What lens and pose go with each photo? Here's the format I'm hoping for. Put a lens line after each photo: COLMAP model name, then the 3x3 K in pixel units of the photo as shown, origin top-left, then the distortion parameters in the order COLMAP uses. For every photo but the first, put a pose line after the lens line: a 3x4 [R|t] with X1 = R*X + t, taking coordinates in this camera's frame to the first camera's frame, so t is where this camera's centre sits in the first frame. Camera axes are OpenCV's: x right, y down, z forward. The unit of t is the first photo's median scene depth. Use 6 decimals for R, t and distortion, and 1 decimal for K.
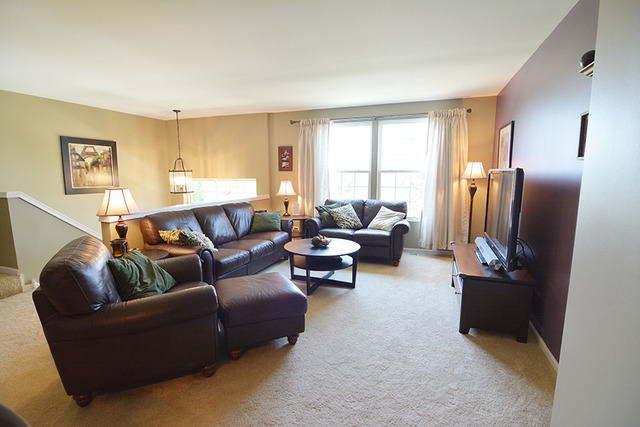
lens RADIAL K [[309.3, 0, 323.6], [0, 309.3, 215.8], [0, 0, 1]] dist [-0.013333, -0.007340]
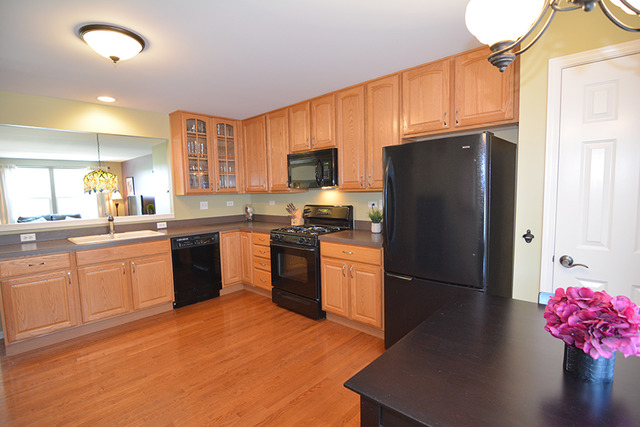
lens RADIAL K [[309.3, 0, 317.1], [0, 309.3, 217.7], [0, 0, 1]] dist [-0.013333, -0.007340]
pose [[0.384168, -0.088170, 0.919044, -0.827552], [0.151853, 0.987907, 0.031300, 0.131163], [-0.910690, 0.127535, 0.392911, -0.955463]]
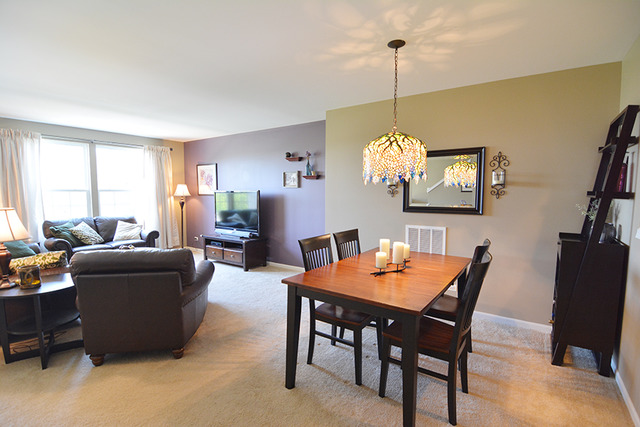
lens RADIAL K [[309.3, 0, 322.2], [0, 309.3, 217.9], [0, 0, 1]] dist [-0.013333, -0.007340]
pose [[0.243404, -0.074550, 0.967056, -0.680957], [0.131593, 0.990361, 0.043225, 0.008047], [-0.960957, 0.116737, 0.250868, -0.010430]]
